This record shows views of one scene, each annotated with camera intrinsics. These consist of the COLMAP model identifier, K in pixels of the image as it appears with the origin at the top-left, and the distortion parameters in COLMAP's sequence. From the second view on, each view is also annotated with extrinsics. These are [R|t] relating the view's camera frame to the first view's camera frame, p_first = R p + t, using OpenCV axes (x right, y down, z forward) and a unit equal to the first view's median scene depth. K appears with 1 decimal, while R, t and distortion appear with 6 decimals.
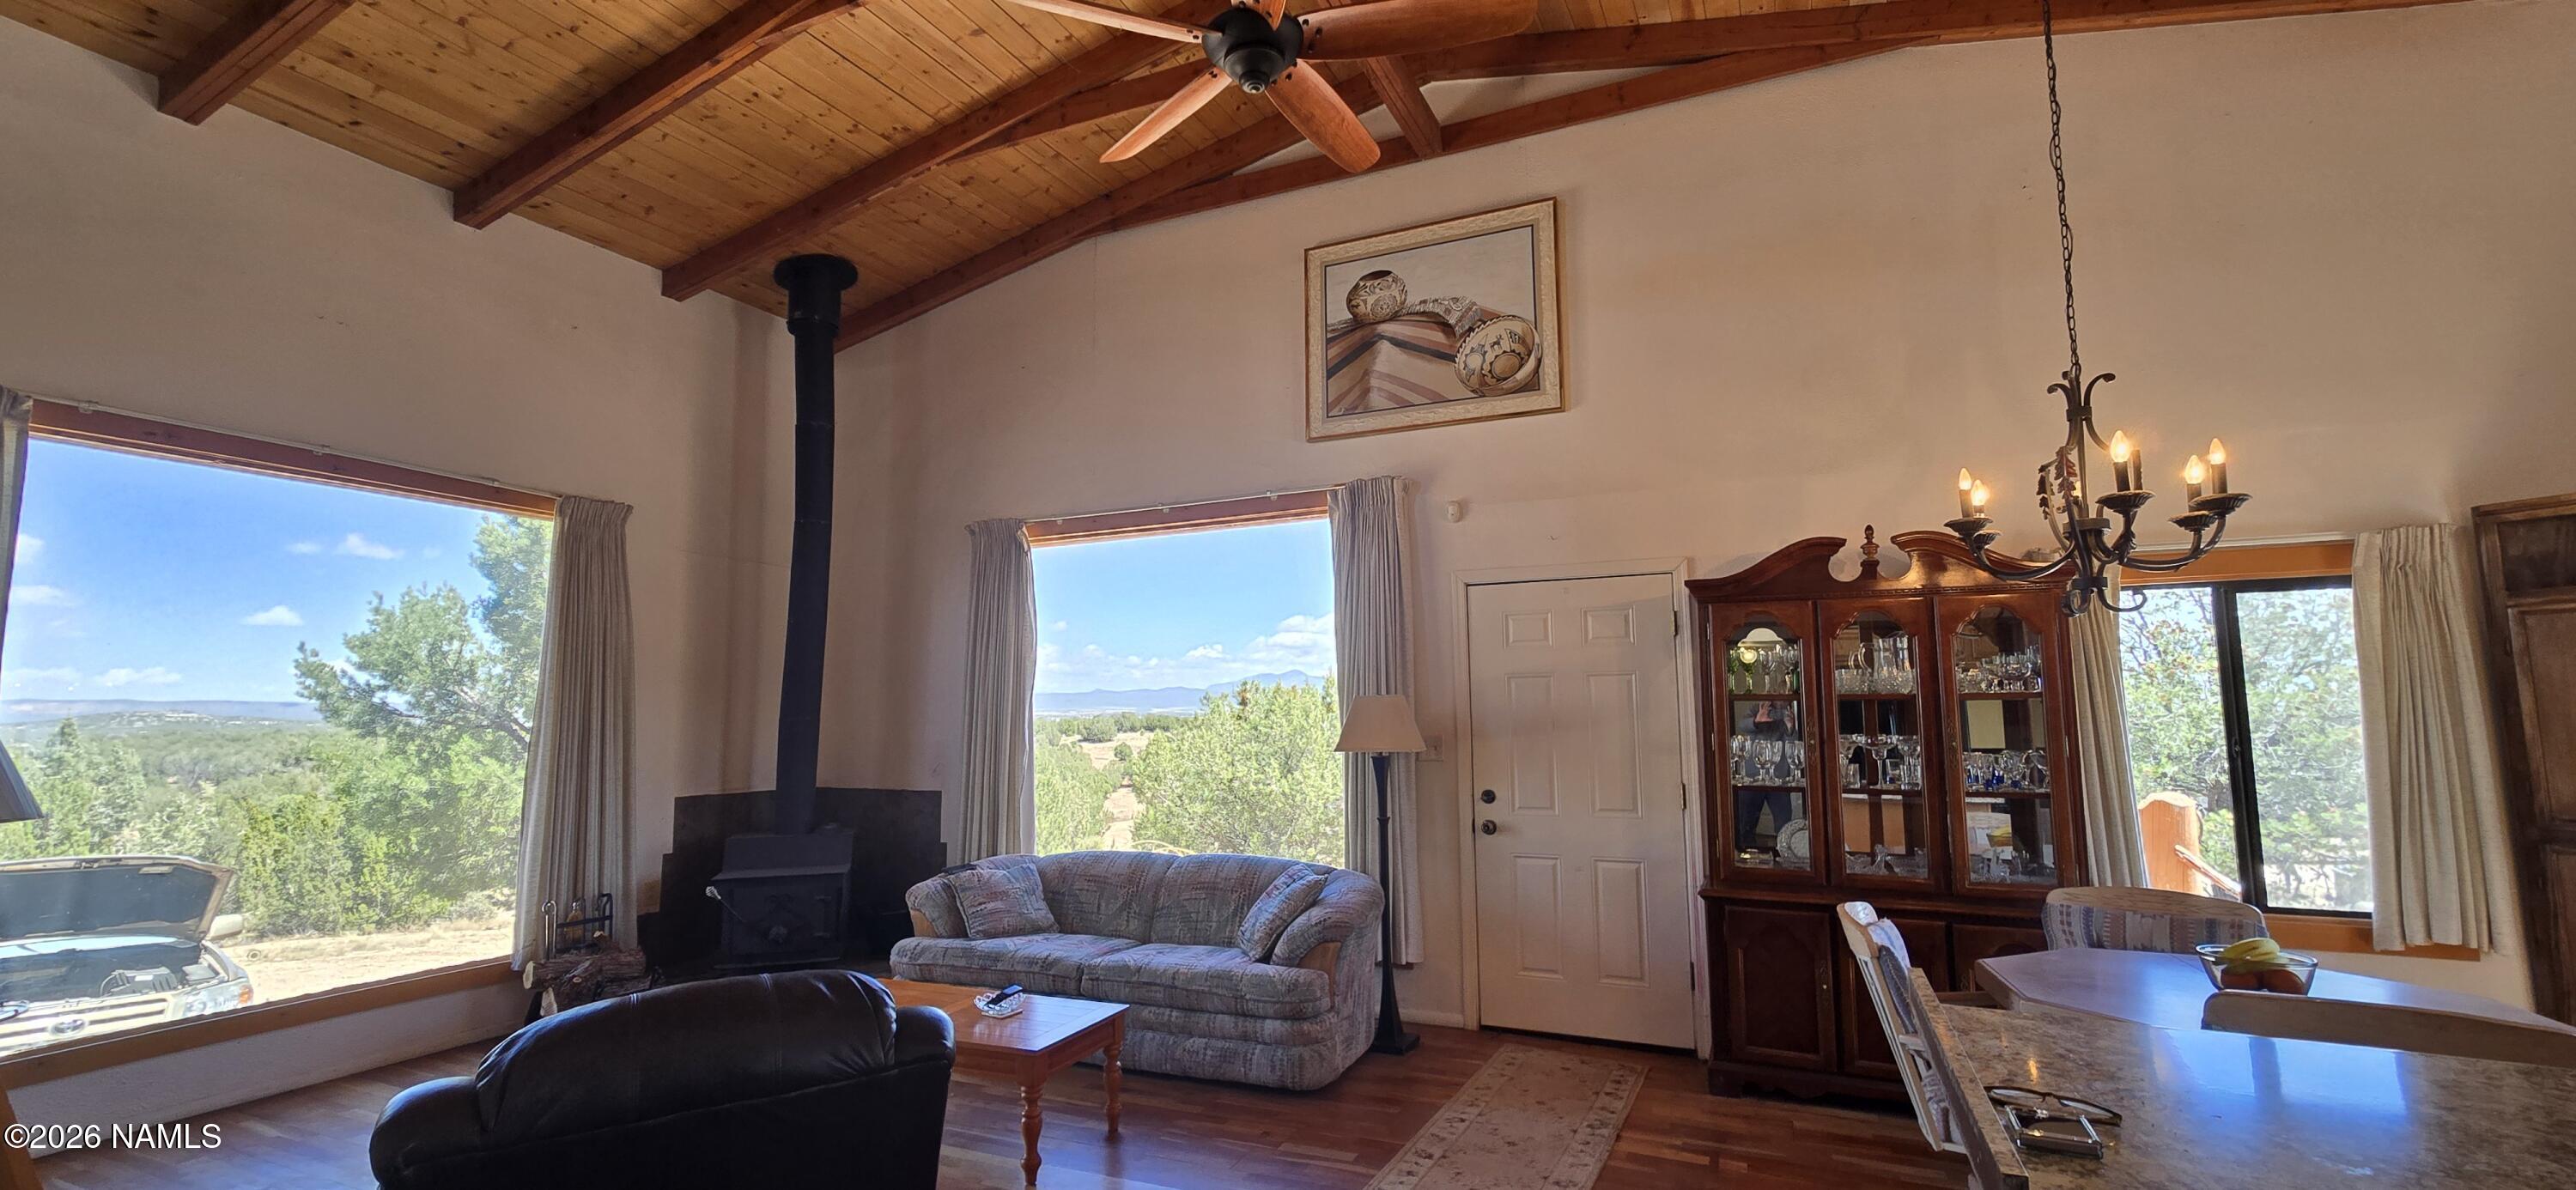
lens RADIAL K [[1055.9, 0, 1274.6], [0, 1055.9, 608.5], [0, 0, 1]] dist [0.000698, 0.000147]
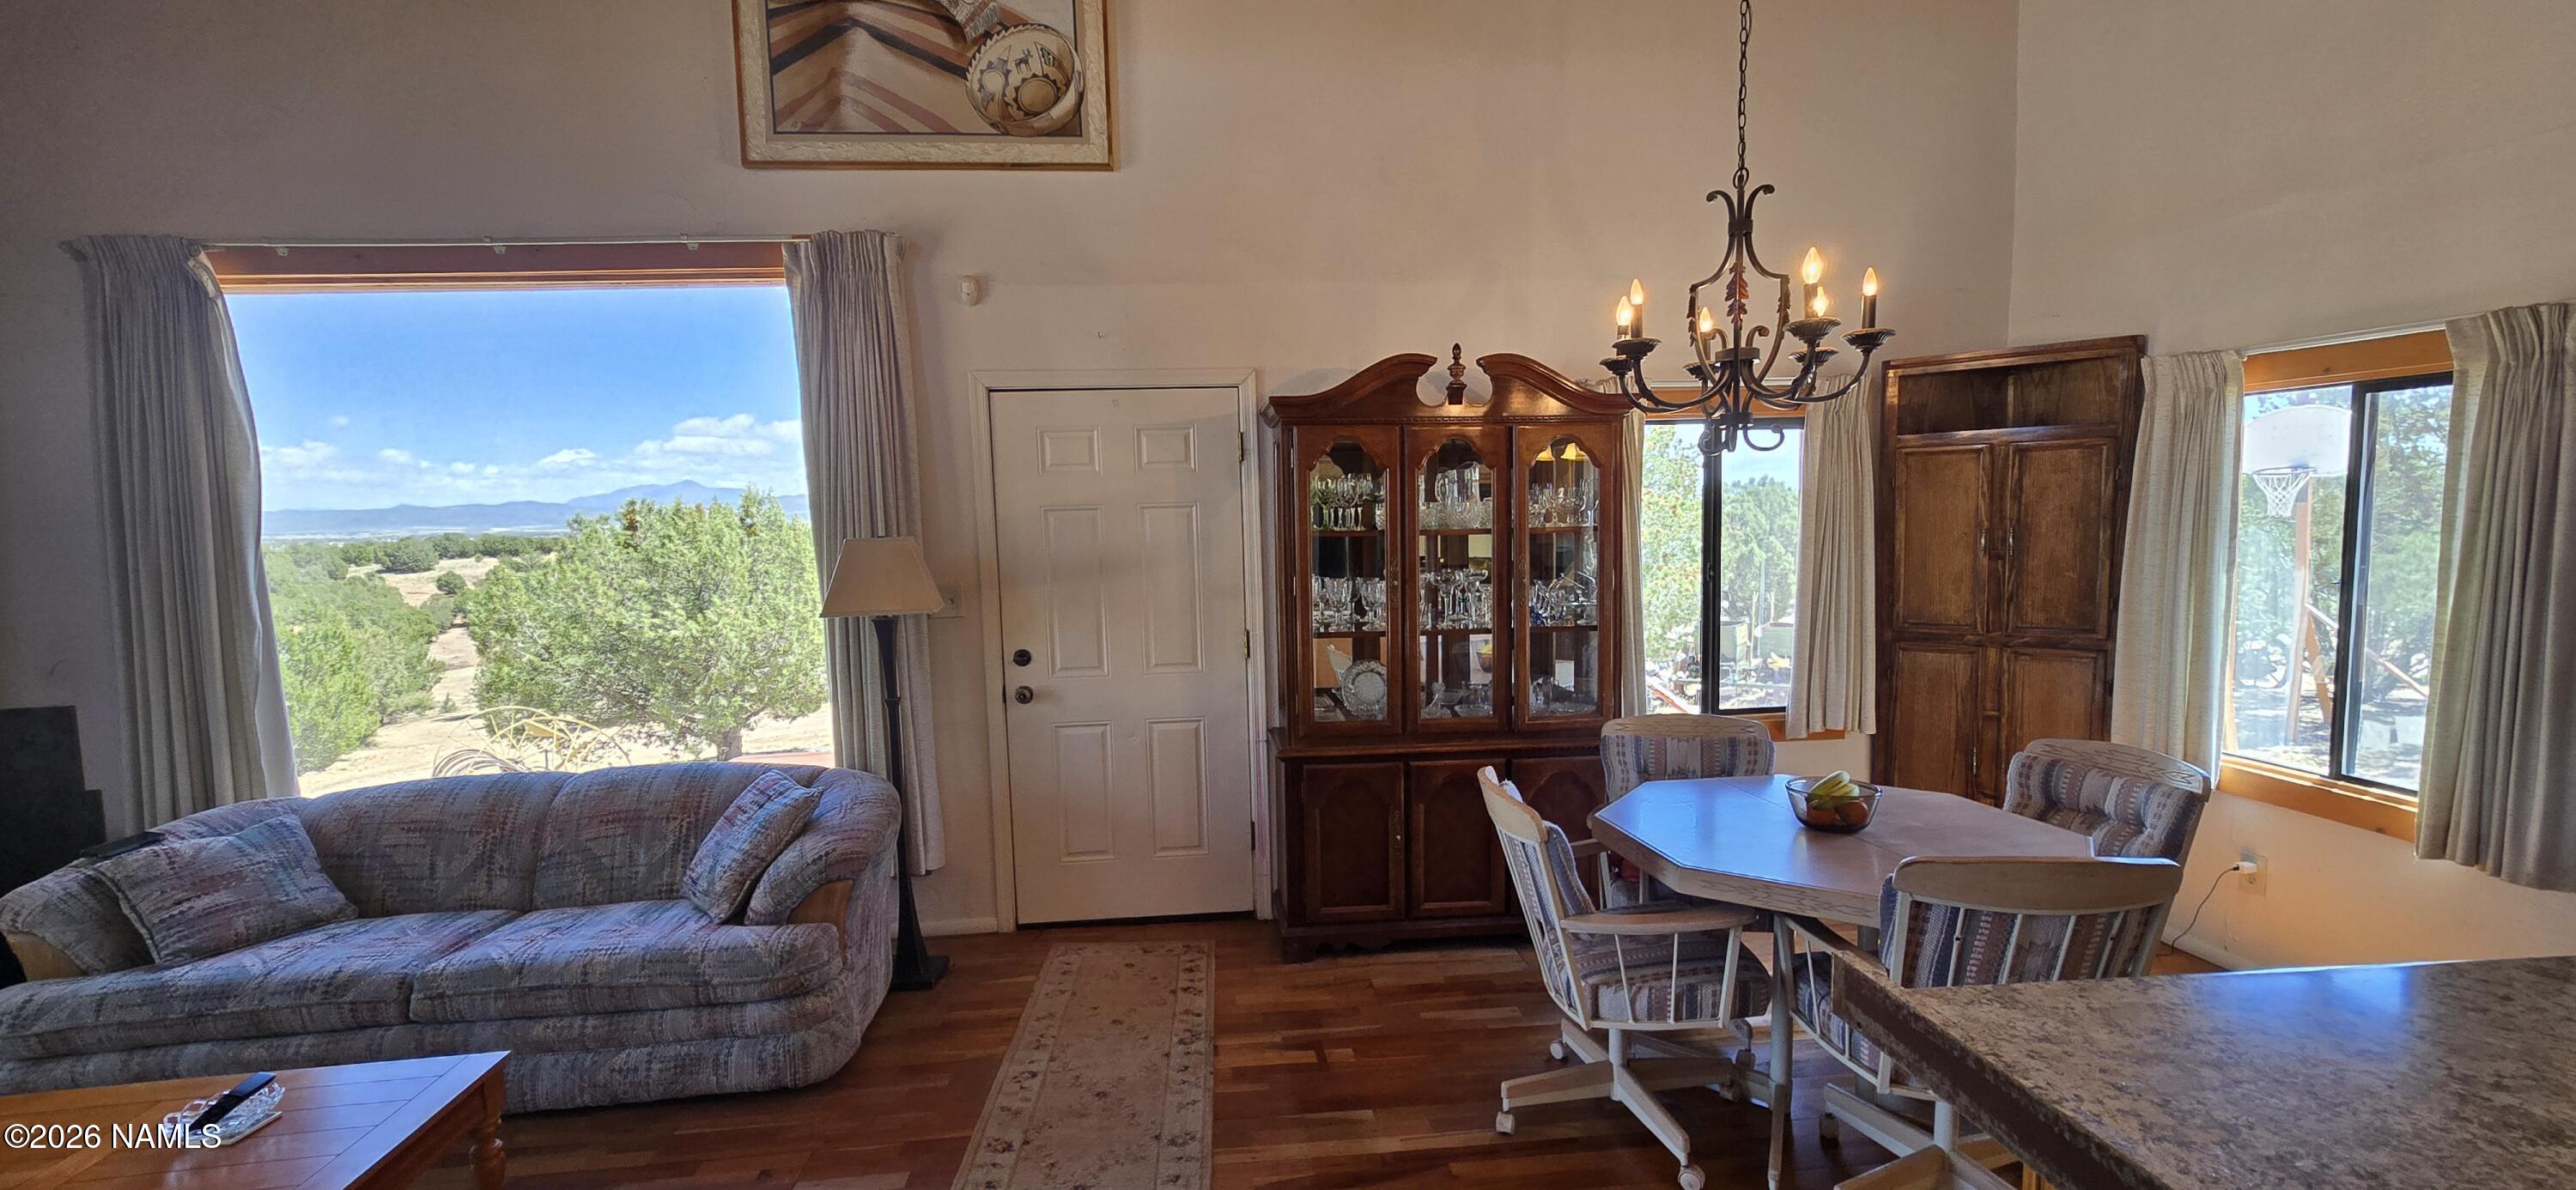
lens RADIAL K [[1054.5, 0, 1269.7], [0, 1054.5, 613.2], [0, 0, 1]] dist [-0.000007, 0.000708]
pose [[0.867609, -0.059124, 0.493719, -0.031151], [-0.031341, 0.984430, 0.172963, -0.001776], [-0.496258, -0.165538, 0.852247, 0.223908]]
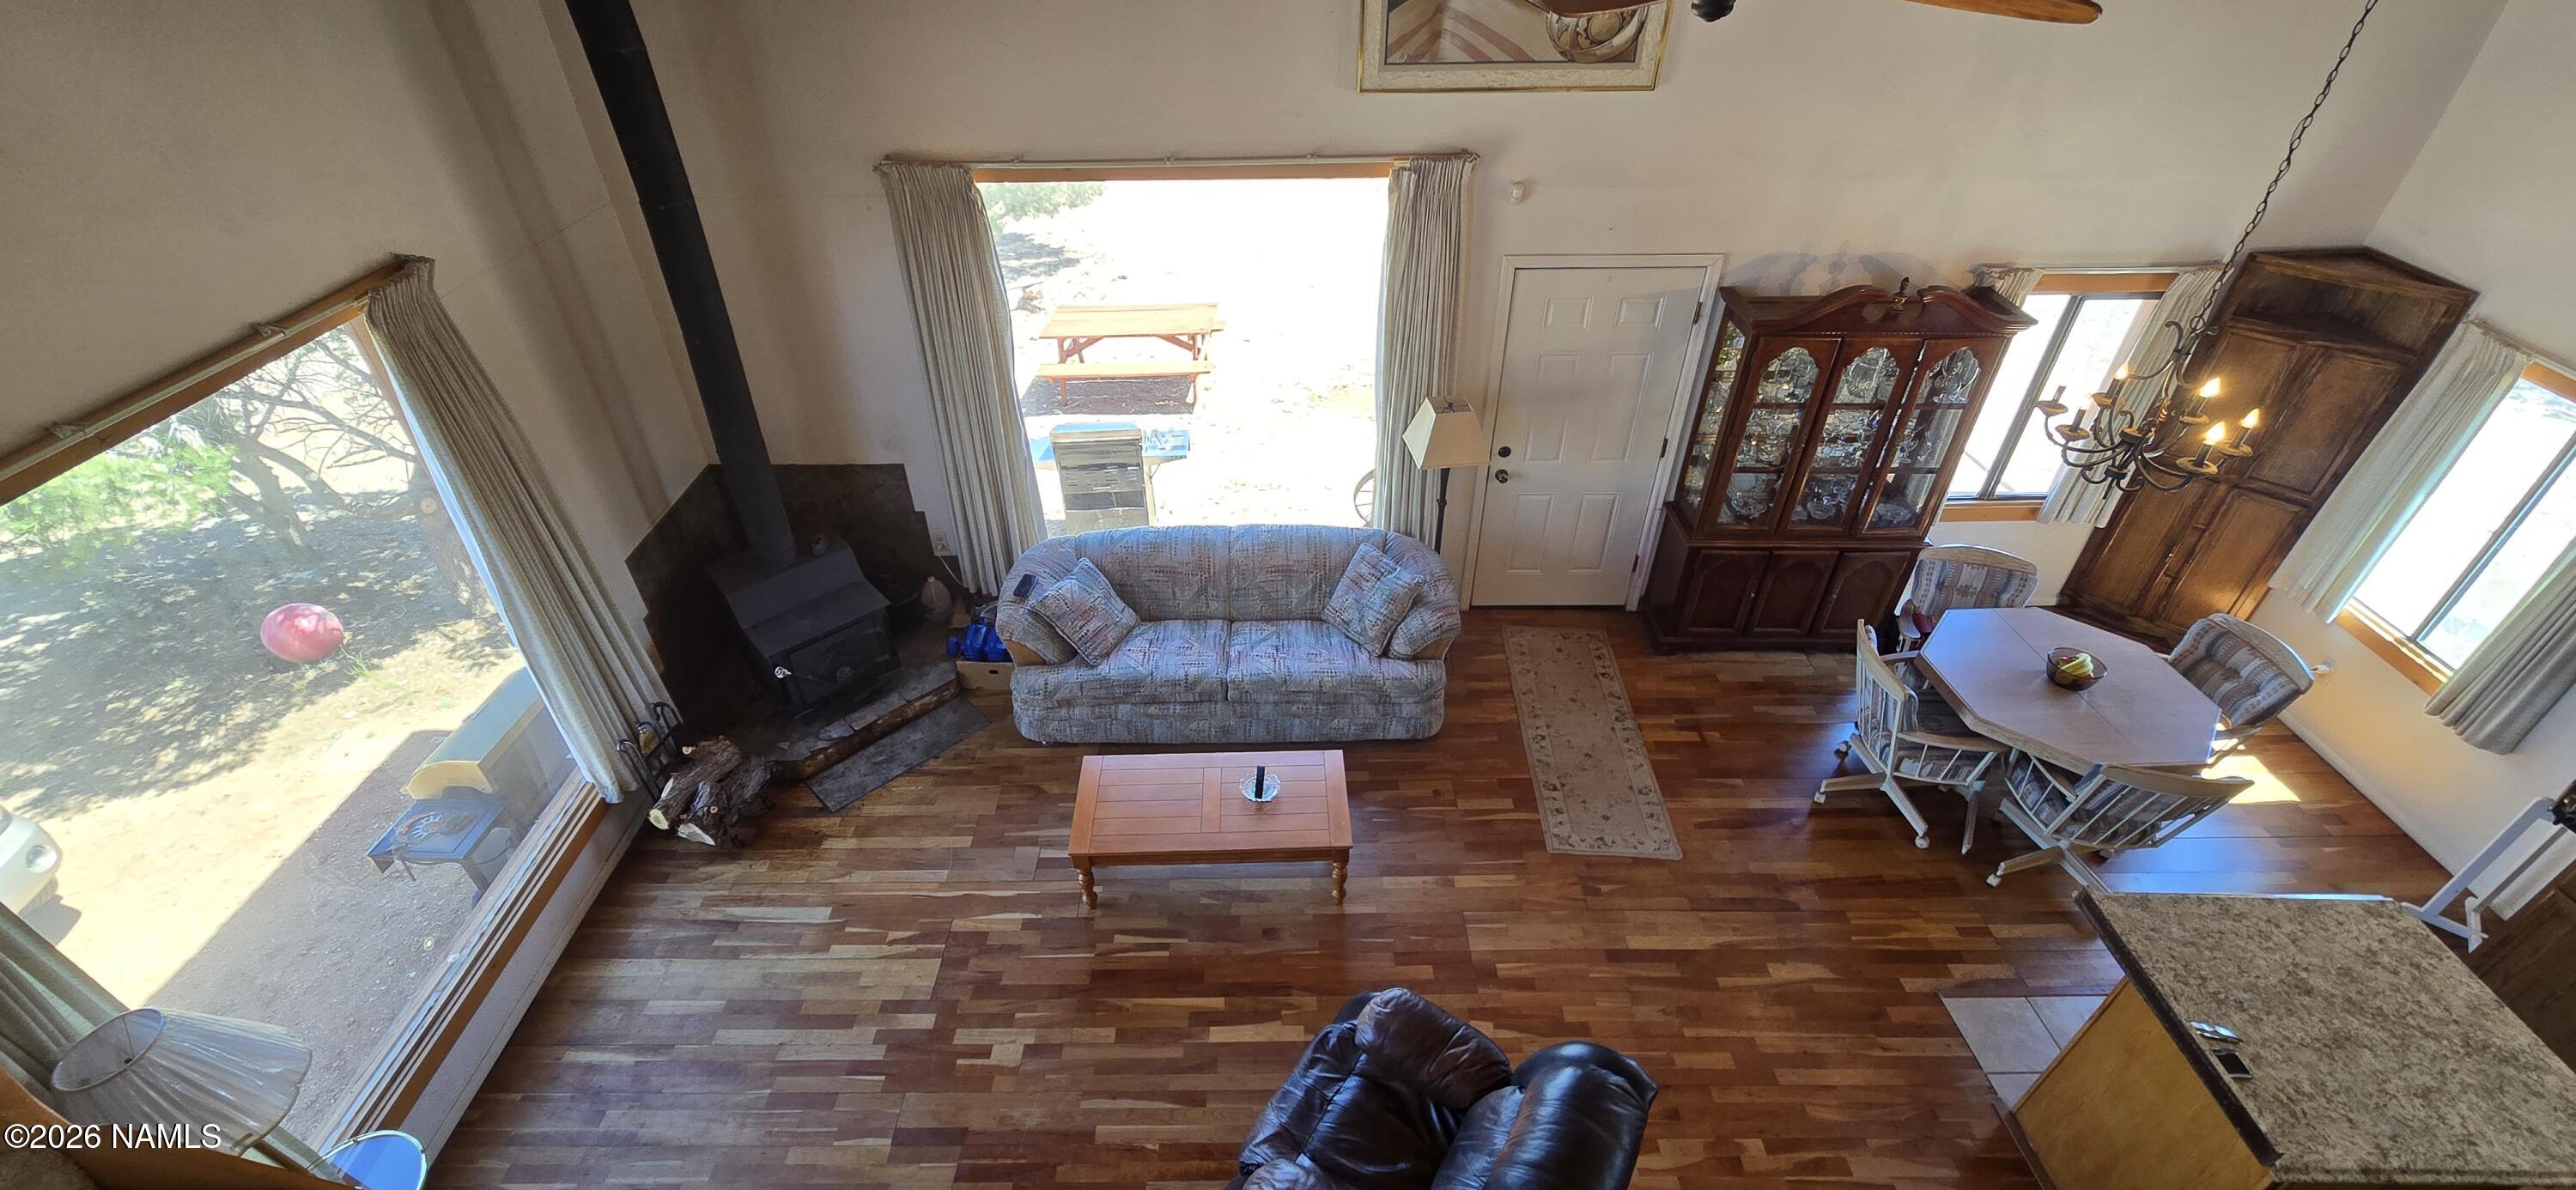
lens RADIAL K [[1055.5, 0, 1265.8], [0, 1055.5, 603.2], [0, 0, 1]] dist [0.000125, -0.000234]
pose [[0.909898, -0.244165, 0.335363, -0.469944], [-0.044792, 0.745878, 0.664575, -0.460807], [-0.412406, -0.619717, 0.667736, 0.237177]]
